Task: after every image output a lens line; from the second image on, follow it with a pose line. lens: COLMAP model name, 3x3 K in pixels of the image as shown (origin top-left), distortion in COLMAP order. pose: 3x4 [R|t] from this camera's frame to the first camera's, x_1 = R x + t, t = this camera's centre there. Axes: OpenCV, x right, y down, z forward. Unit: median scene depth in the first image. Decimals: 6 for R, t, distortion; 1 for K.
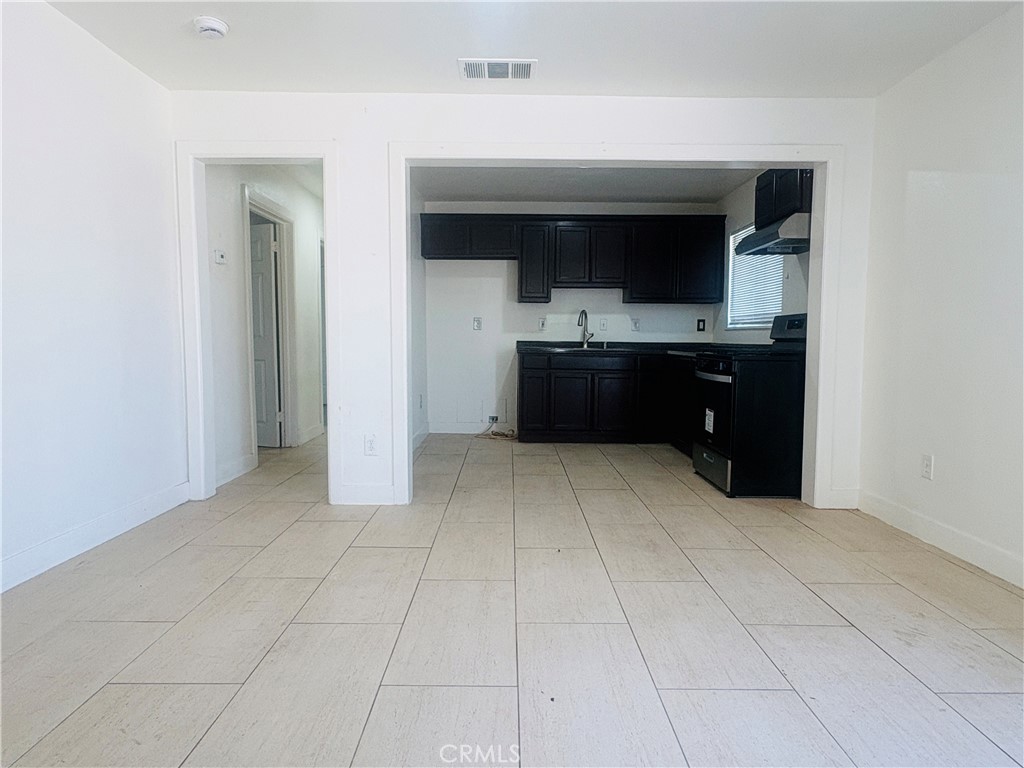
lens RADIAL K [[619.6, 0, 506.5], [0, 619.6, 385.8], [0, 0, 1]] dist [-0.000788, 0.002075]
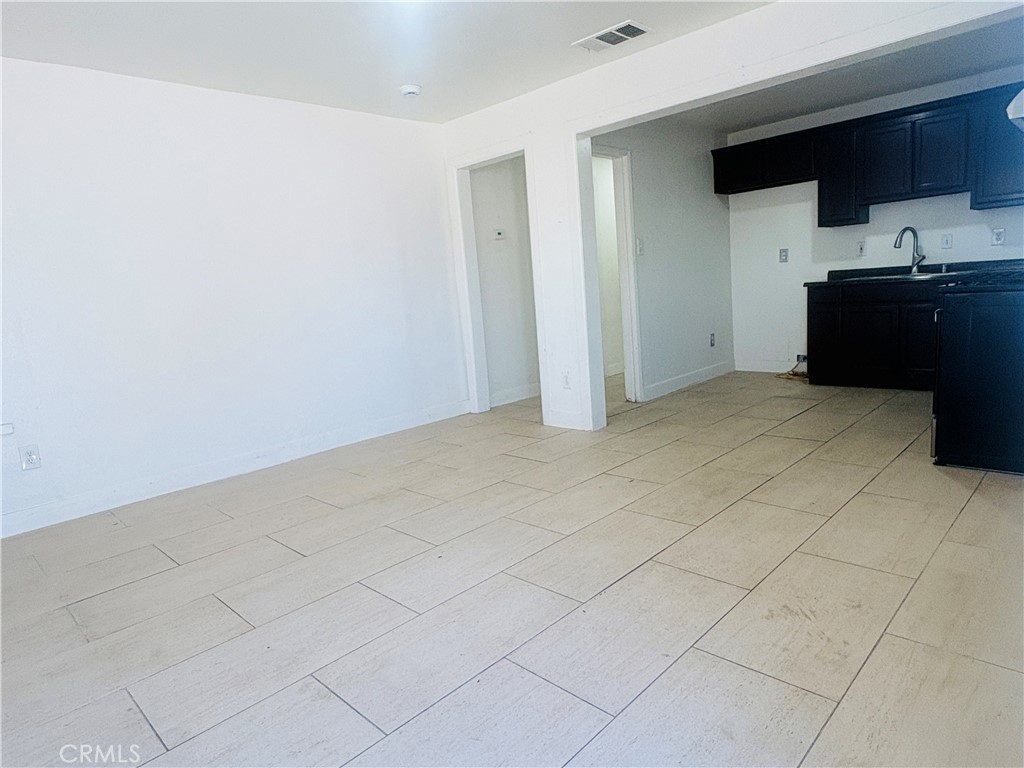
lens RADIAL K [[619.6, 0, 506.5], [0, 619.6, 385.8], [0, 0, 1]] dist [-0.000788, 0.002075]
pose [[0.710413, 0.050835, -0.701947, 0.365721], [0.029055, 0.994419, 0.101420, -0.013751], [0.703185, -0.092445, 0.704971, 0.032827]]
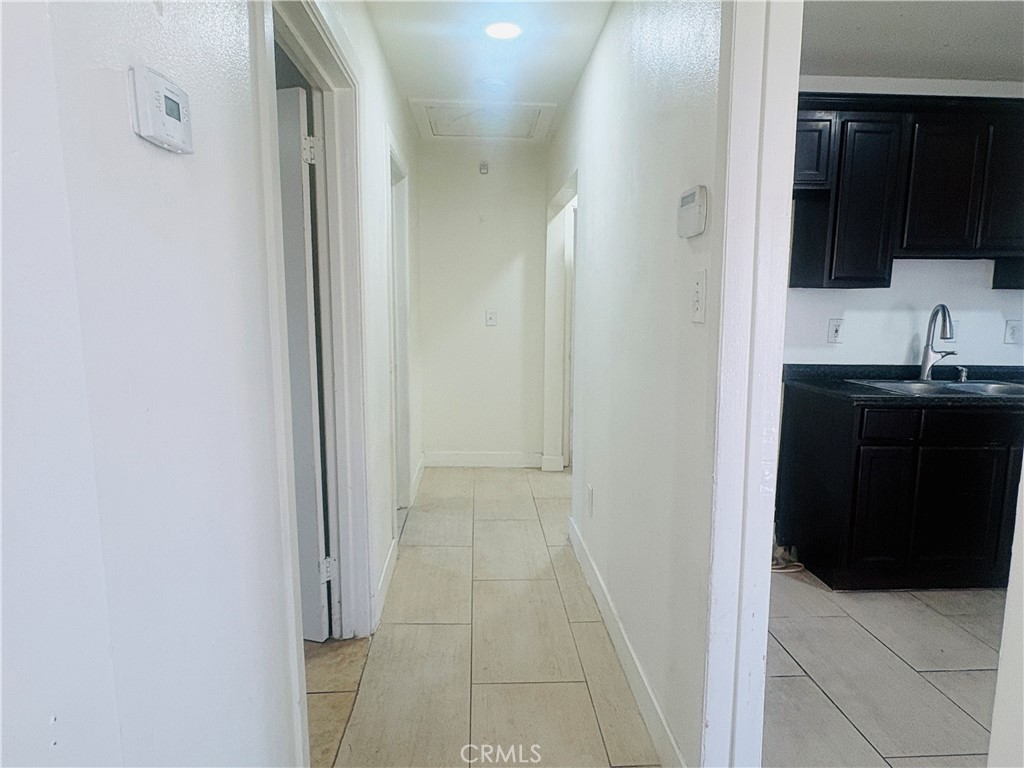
lens RADIAL K [[619.6, 0, 506.5], [0, 619.6, 385.8], [0, 0, 1]] dist [-0.000788, 0.002075]
pose [[0.998165, -0.007237, 0.060115, -0.269583], [0.003529, 0.998097, 0.061560, -0.098743], [-0.060446, -0.061235, 0.996291, 0.584180]]
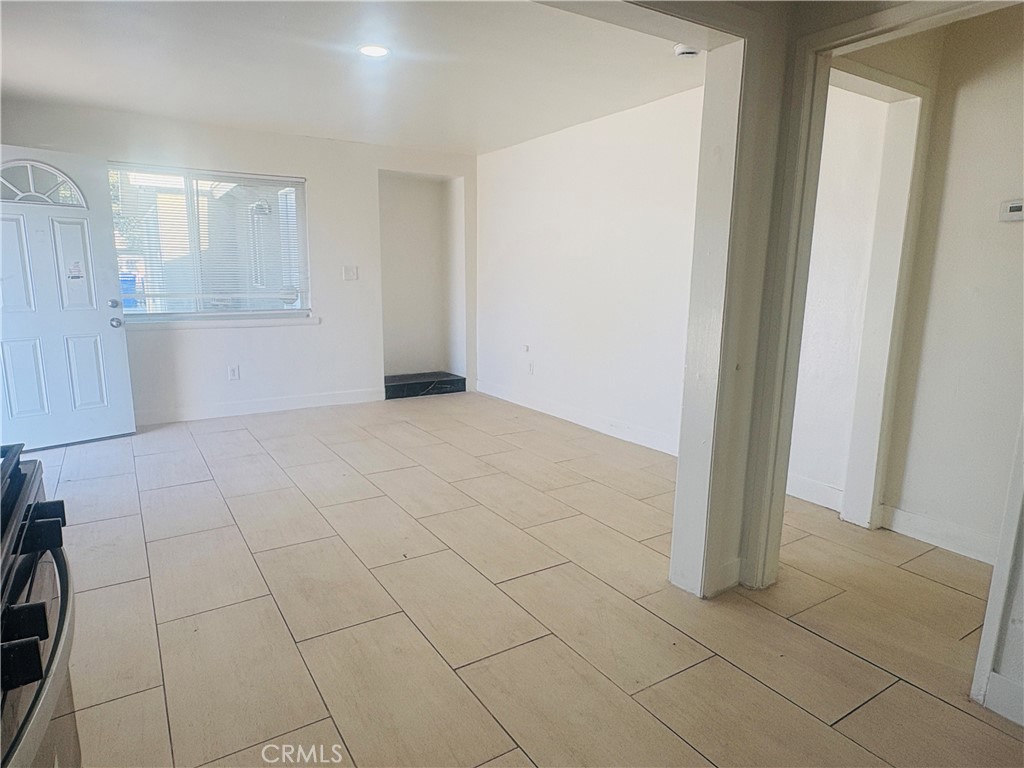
lens RADIAL K [[619.6, 0, 506.5], [0, 619.6, 385.8], [0, 0, 1]] dist [-0.000788, 0.002075]
pose [[-0.841075, 0.082885, -0.534530, 0.228019], [-0.058631, 0.968399, 0.242416, -0.116133], [0.537731, 0.235231, -0.809637, 0.927819]]
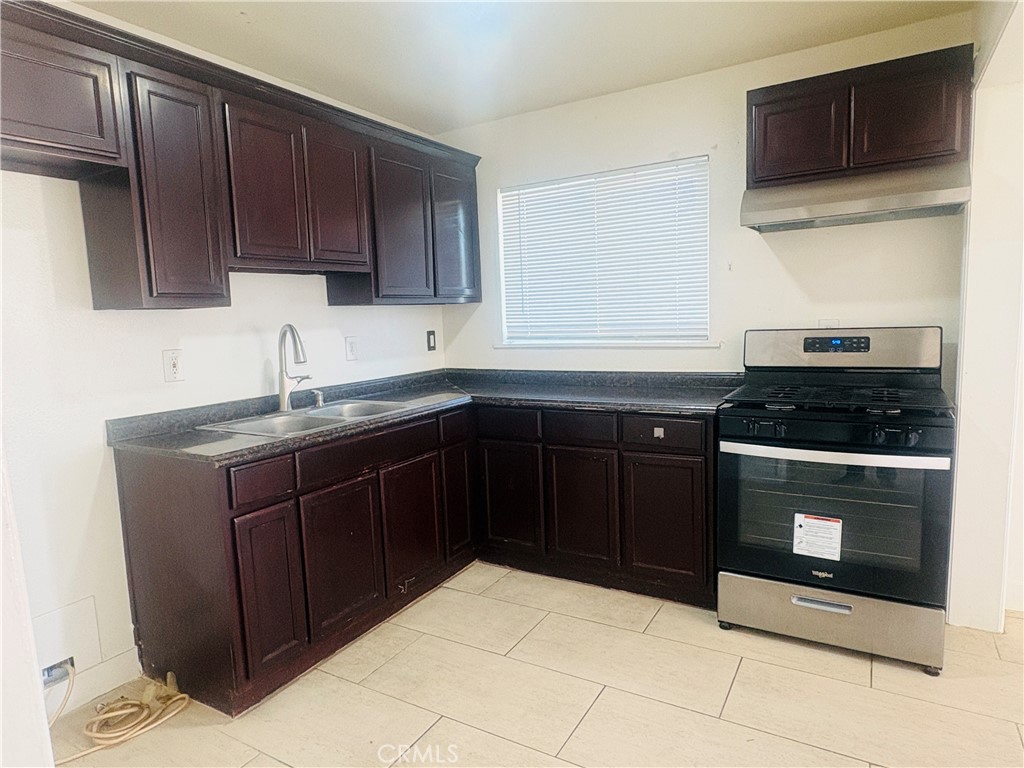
lens RADIAL K [[619.6, 0, 506.5], [0, 619.6, 385.8], [0, 0, 1]] dist [-0.000788, 0.002075]
pose [[0.506296, -0.127999, 0.852807, -0.183873], [0.108552, 0.990517, 0.084223, -0.109976], [-0.855500, 0.049932, 0.515390, 0.718382]]
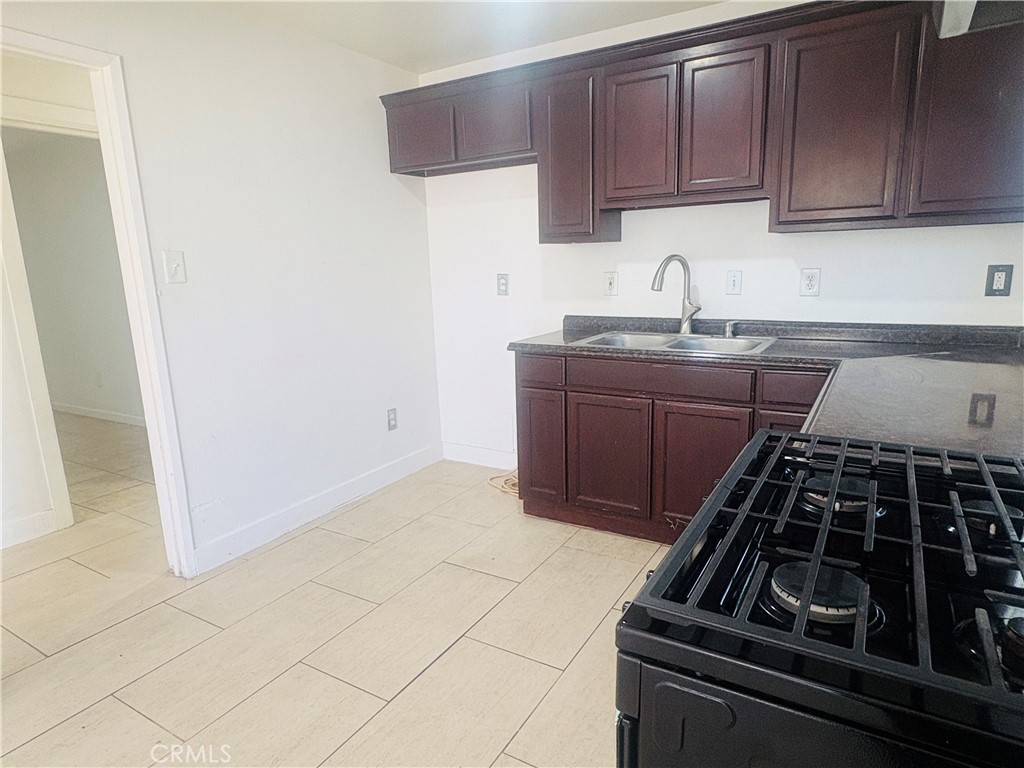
lens RADIAL K [[619.6, 0, 506.5], [0, 619.6, 385.8], [0, 0, 1]] dist [-0.000788, 0.002075]
pose [[0.854348, 0.070046, -0.514960, 0.290022], [-0.001873, 0.991284, 0.131730, -0.094077], [0.519698, -0.111579, 0.847032, 0.577836]]
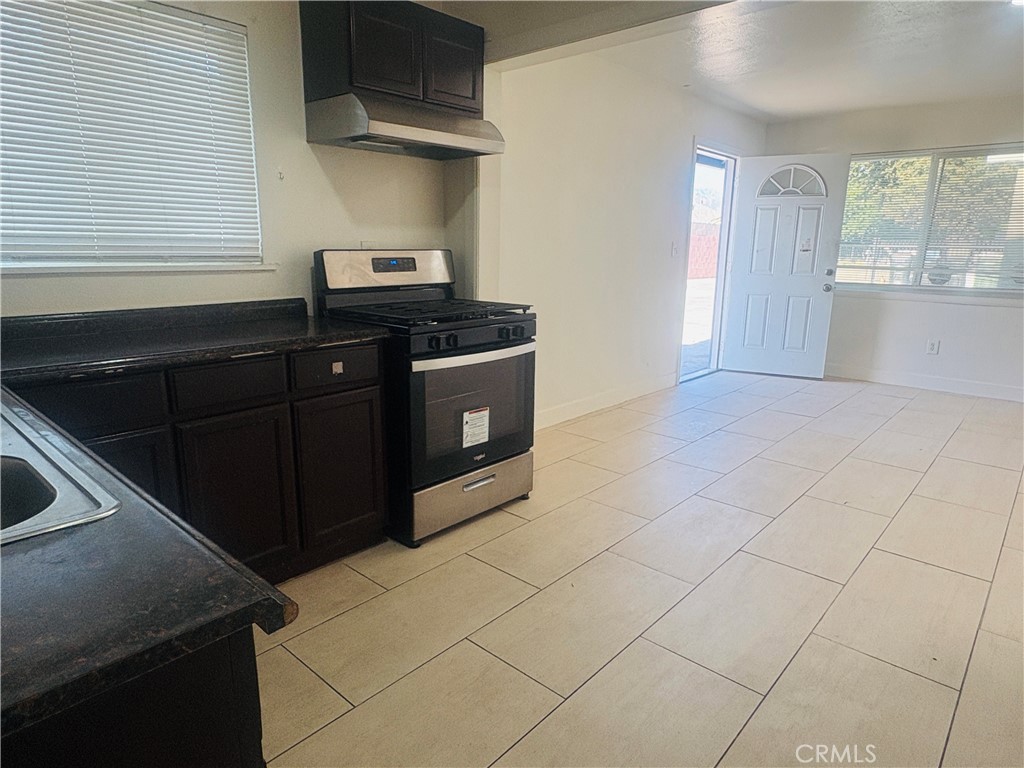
lens RADIAL K [[619.6, 0, 506.5], [0, 619.6, 385.8], [0, 0, 1]] dist [-0.000788, 0.002075]
pose [[-0.741159, -0.163536, 0.651106, -0.069745], [0.036184, 0.958735, 0.281991, -0.119161], [-0.670353, 0.232560, -0.704658, 1.066417]]
